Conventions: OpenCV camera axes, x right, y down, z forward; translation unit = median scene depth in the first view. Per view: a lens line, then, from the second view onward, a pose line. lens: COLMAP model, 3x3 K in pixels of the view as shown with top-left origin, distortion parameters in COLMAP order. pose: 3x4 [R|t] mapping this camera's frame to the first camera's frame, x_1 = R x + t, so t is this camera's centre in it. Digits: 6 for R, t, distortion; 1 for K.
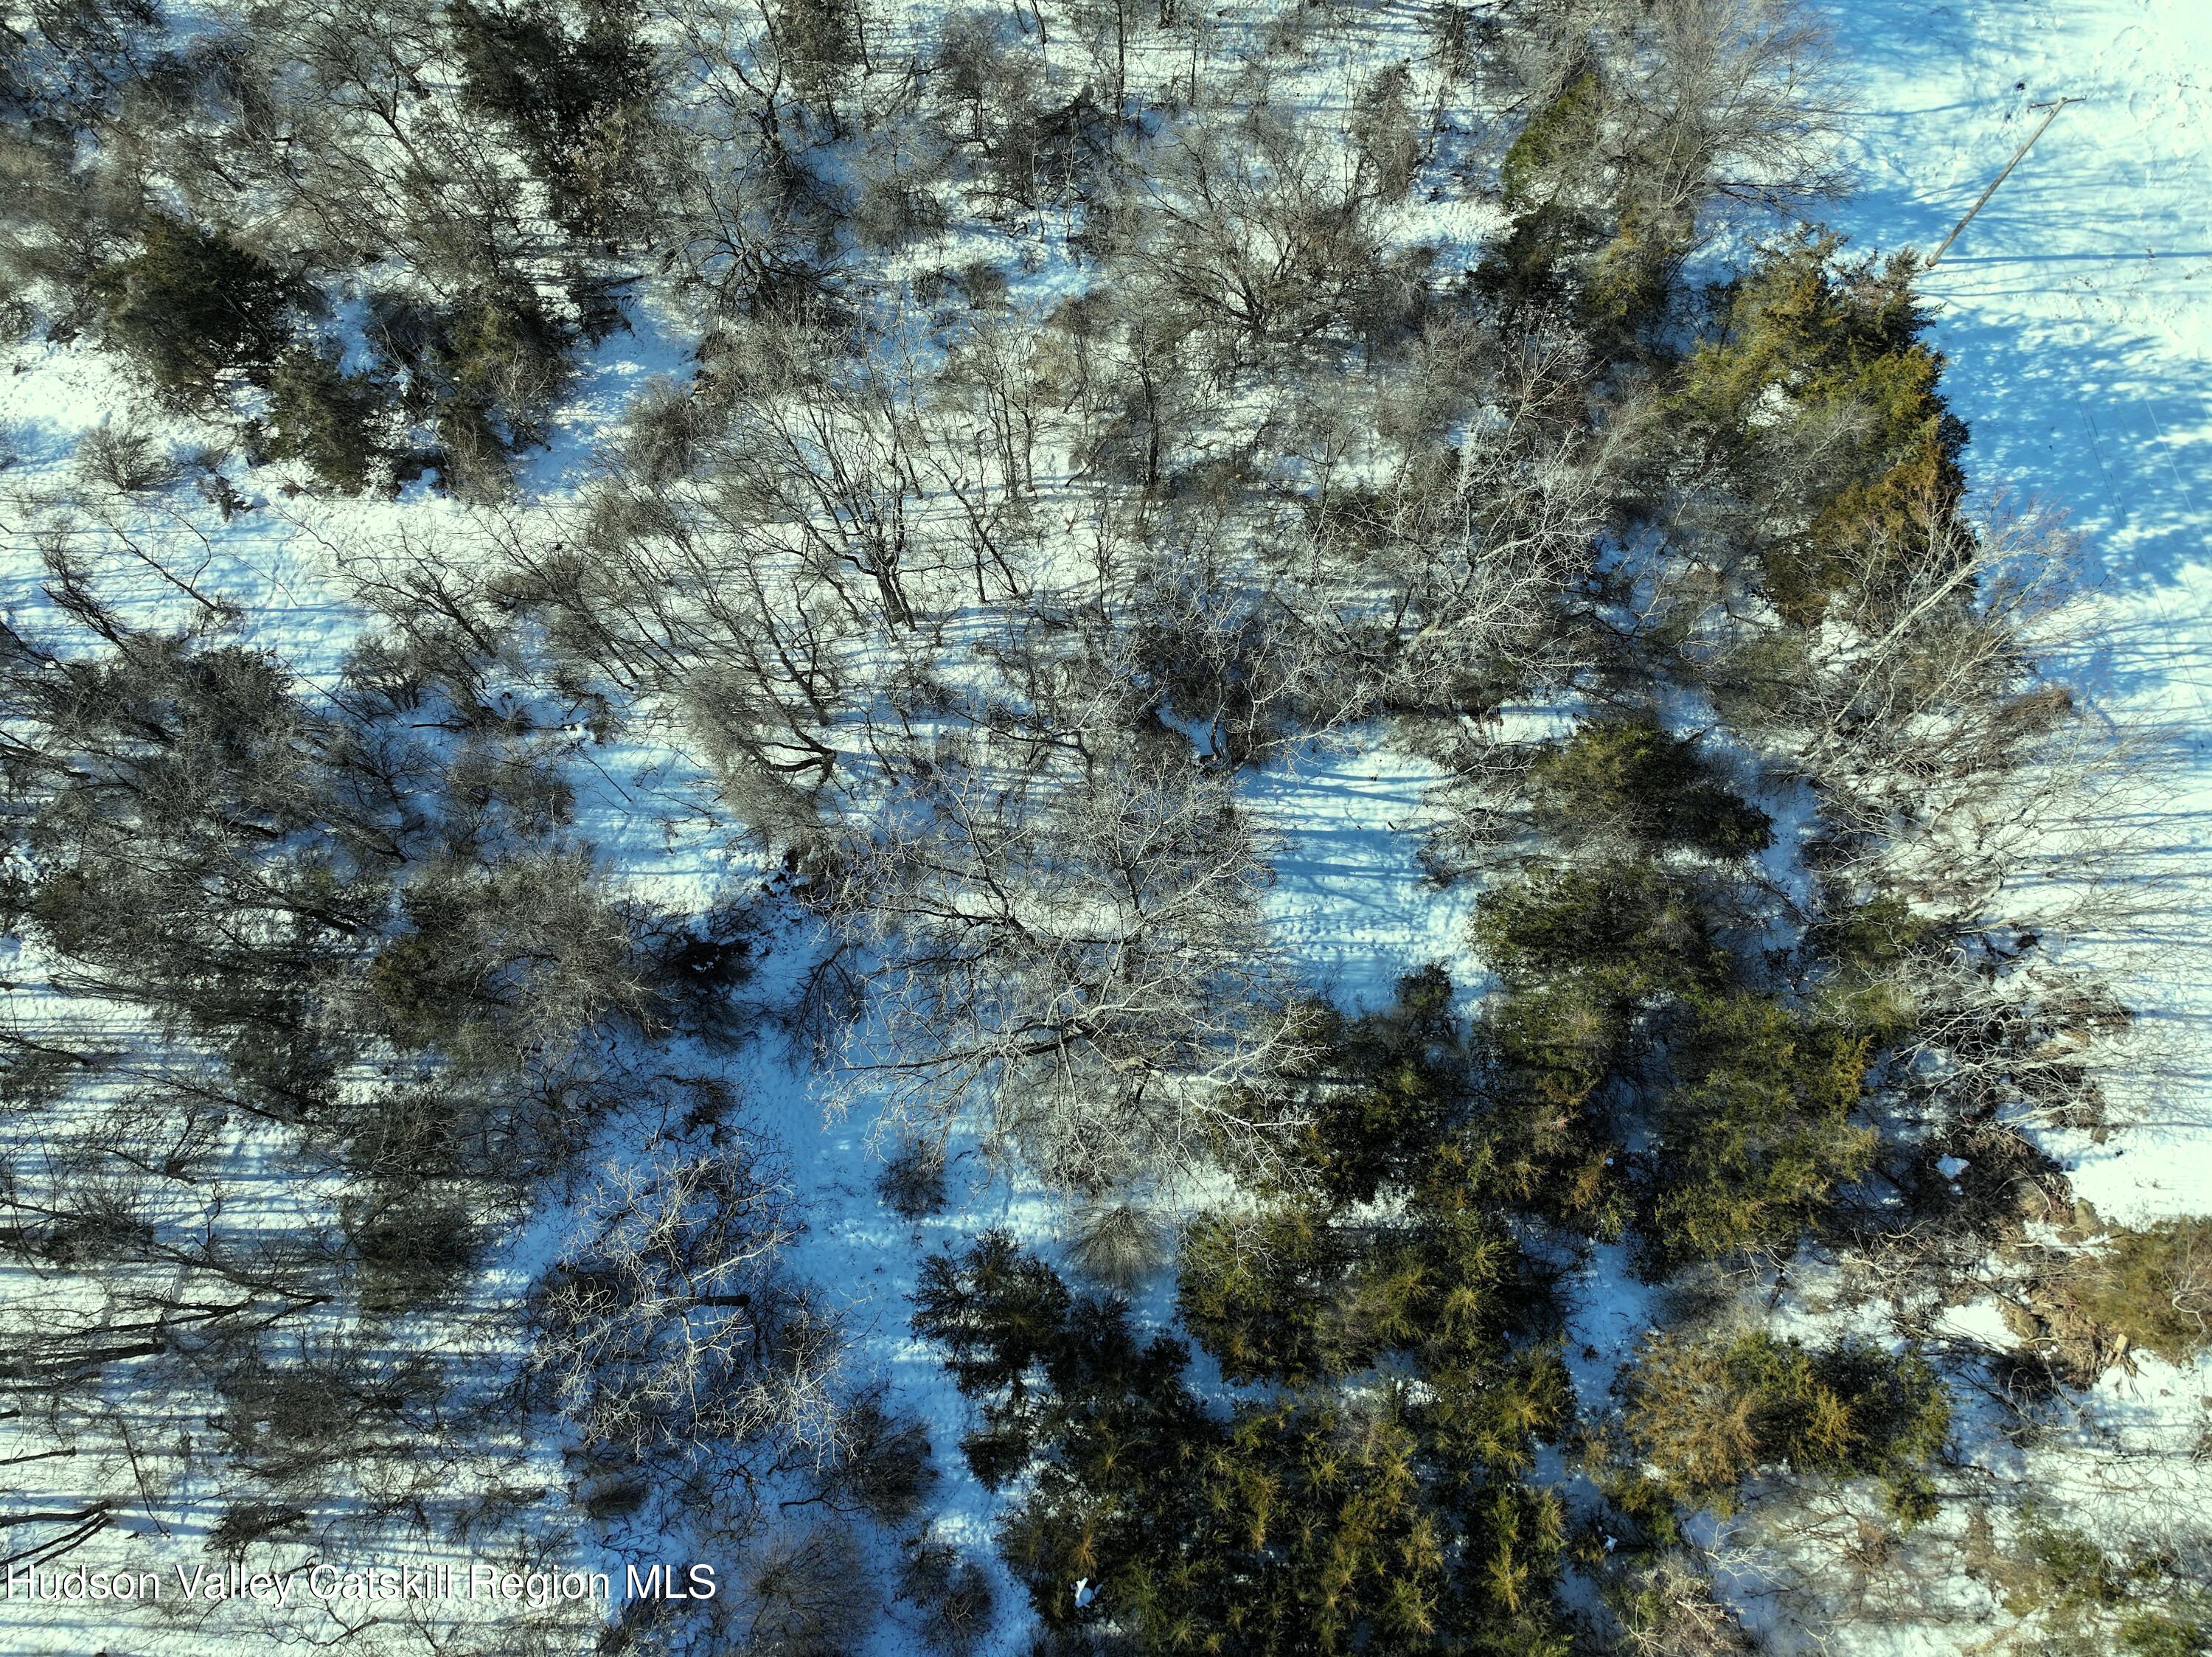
lens RADIAL K [[1523.4, 0, 1106.0], [0, 1523.4, 828.5], [0, 0, 1]] dist [-0.028776, 0.049960]
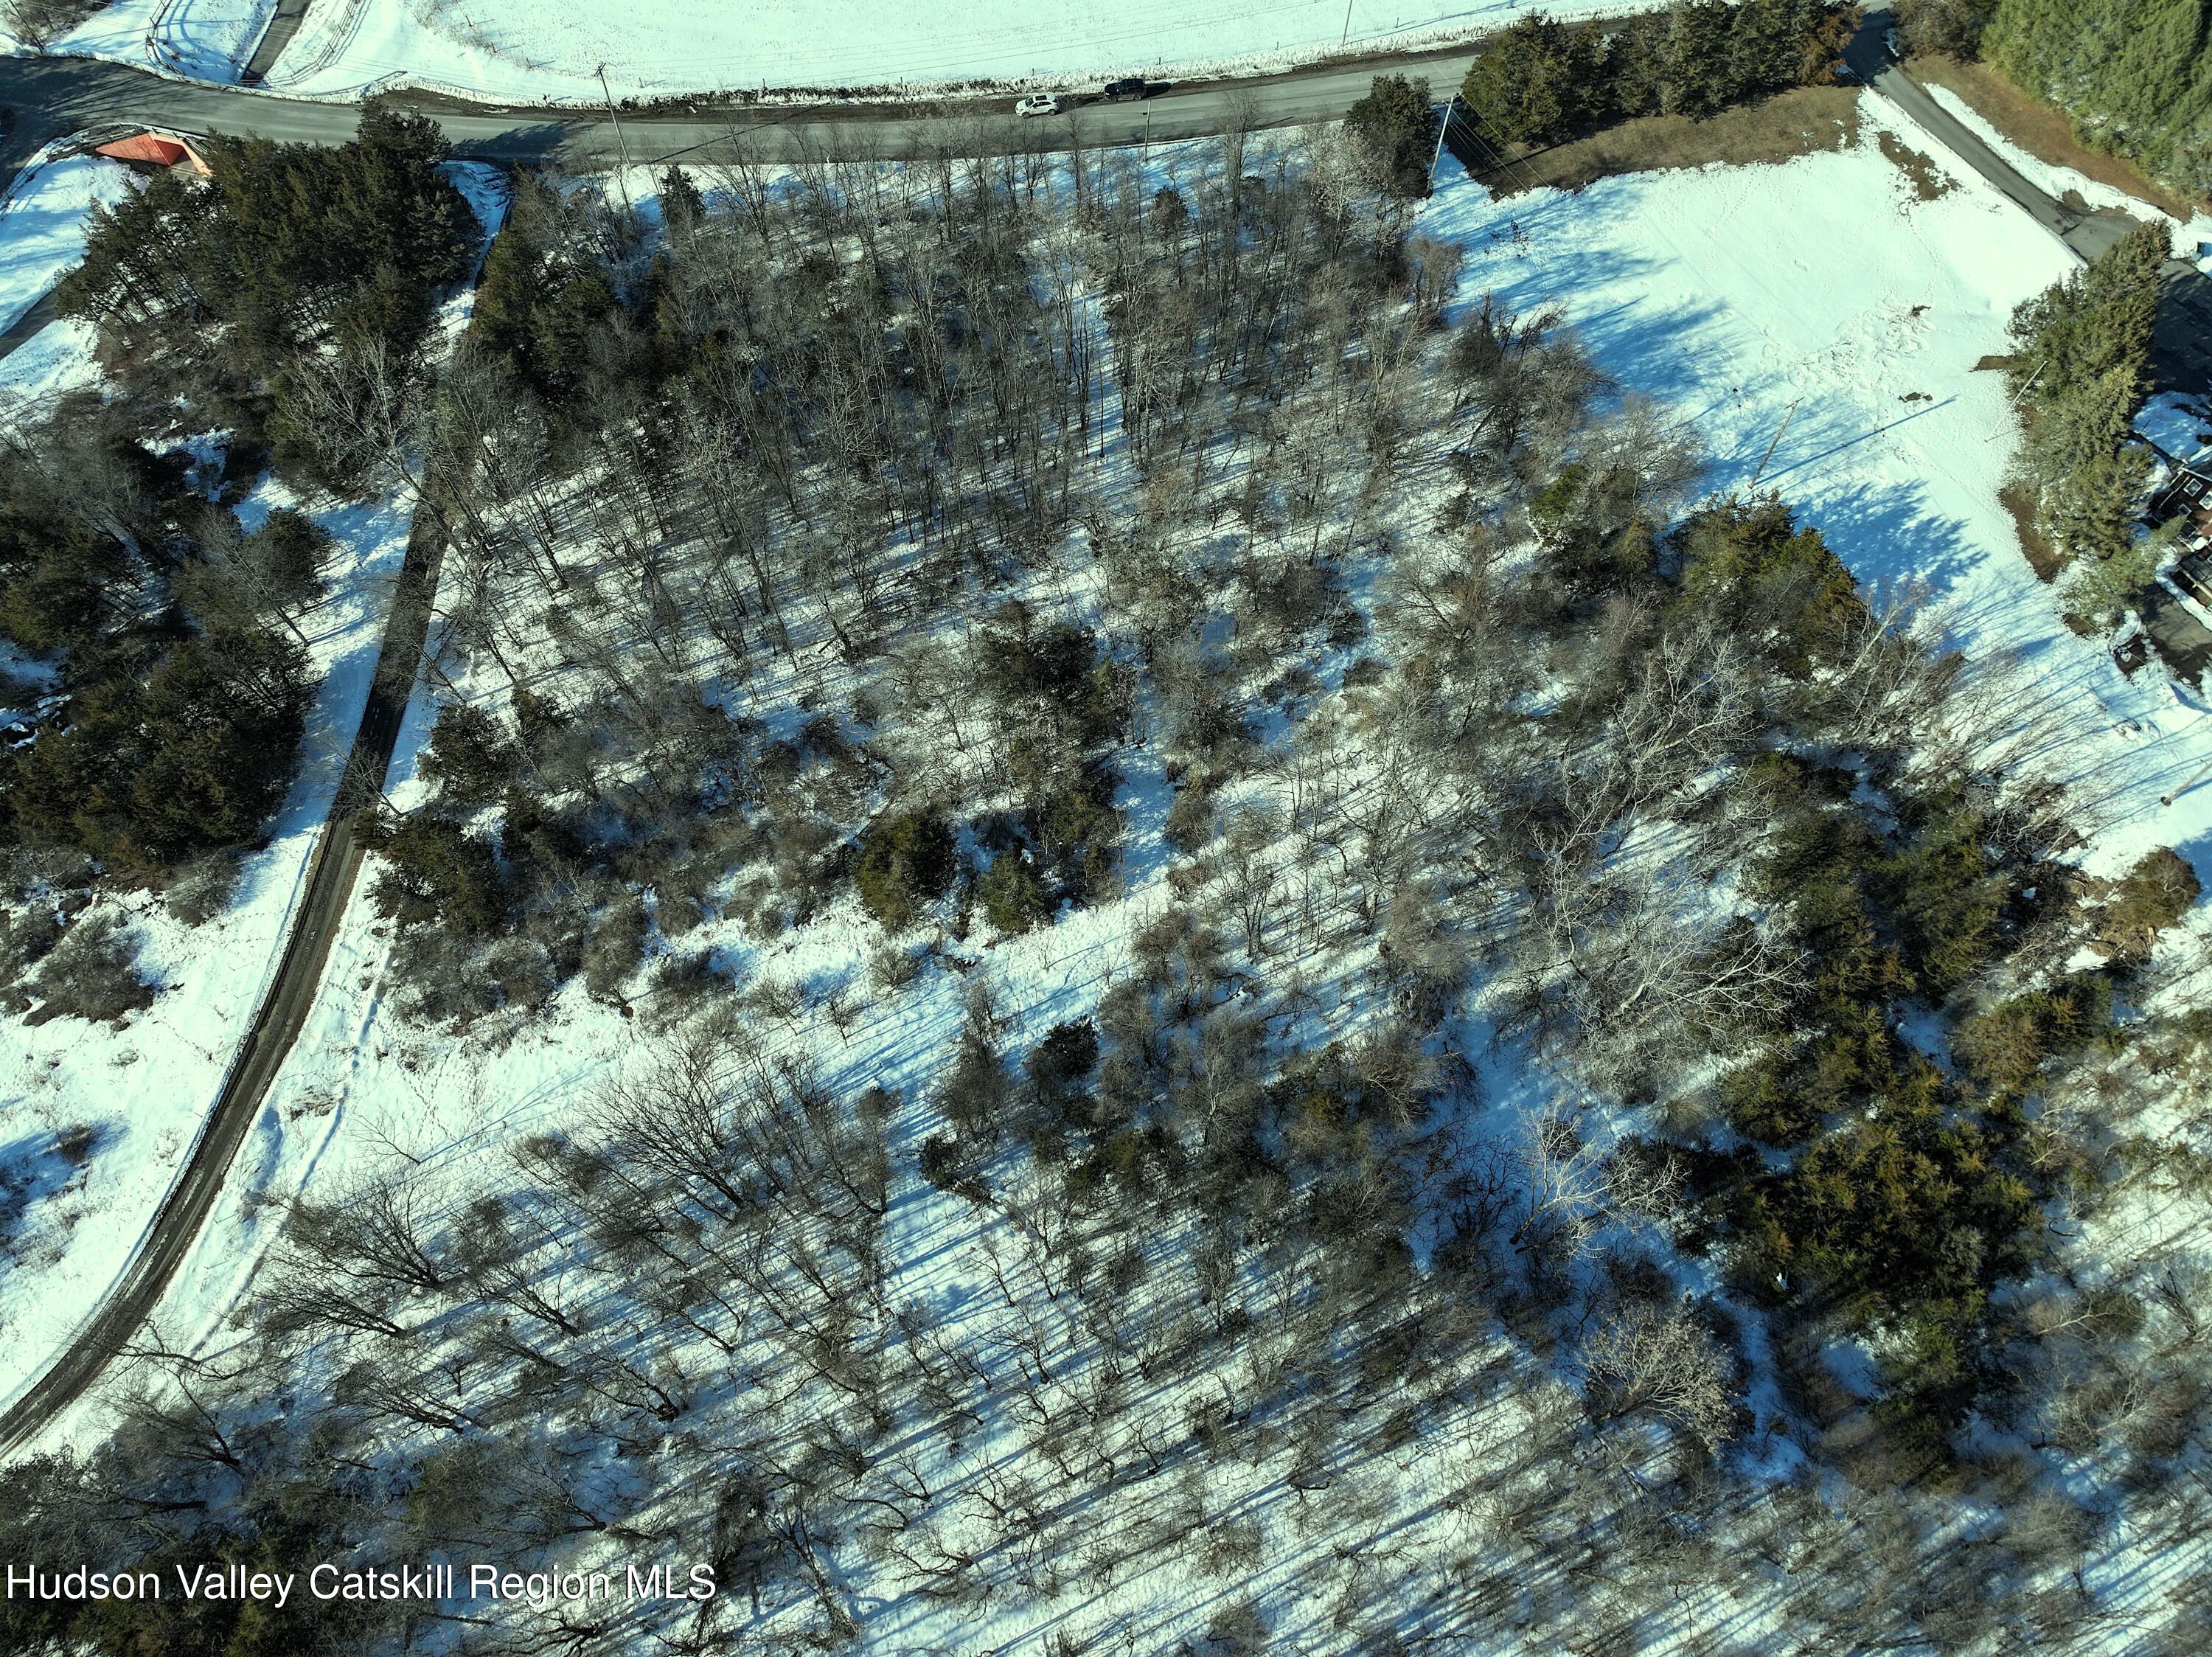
lens RADIAL K [[1523.4, 0, 1106.0], [0, 1523.4, 828.5], [0, 0, 1]] dist [-0.028776, 0.049960]
pose [[0.903382, -0.381365, 0.196117, -0.790052], [0.415059, 0.892558, -0.176255, 0.004614], [-0.107829, 0.240626, 0.964610, -0.695613]]
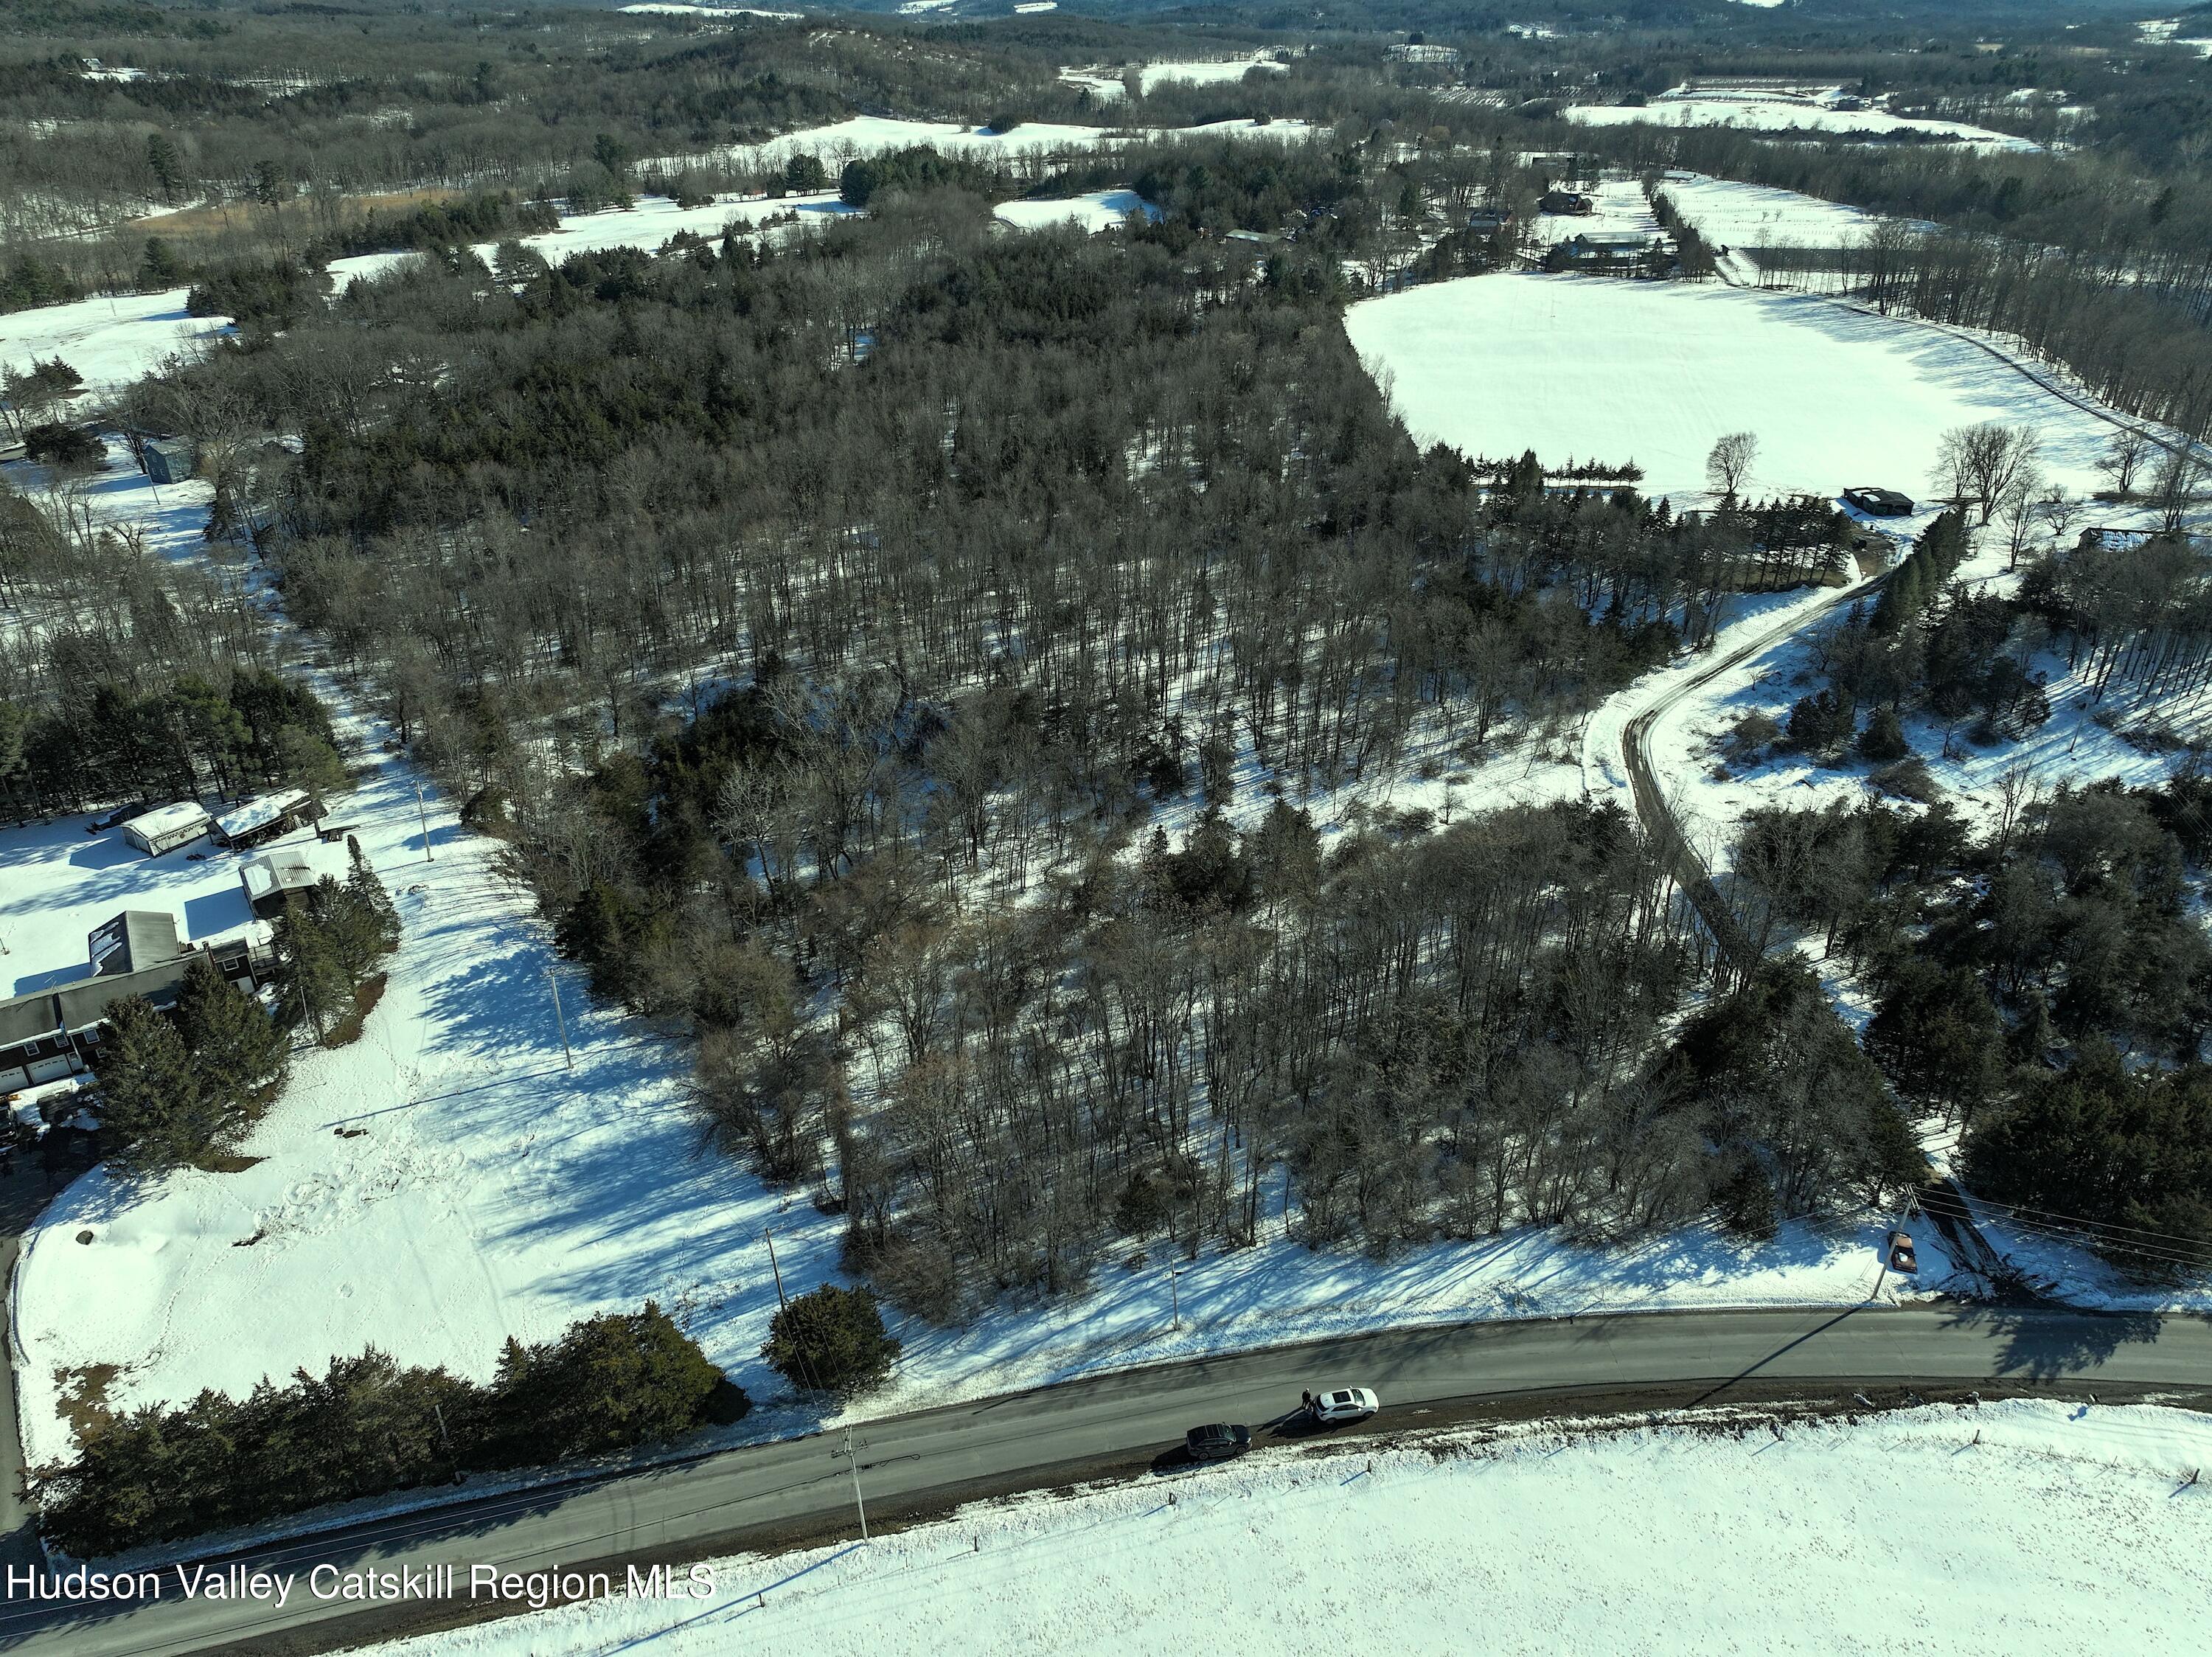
lens RADIAL K [[1523.4, 0, 1106.0], [0, 1523.4, 828.5], [0, 0, 1]] dist [-0.028776, 0.049960]
pose [[-0.885497, 0.229575, -0.403969, 0.735562], [-0.448036, -0.191490, 0.873267, -2.622263], [0.123124, 0.954268, 0.272422, 0.280724]]
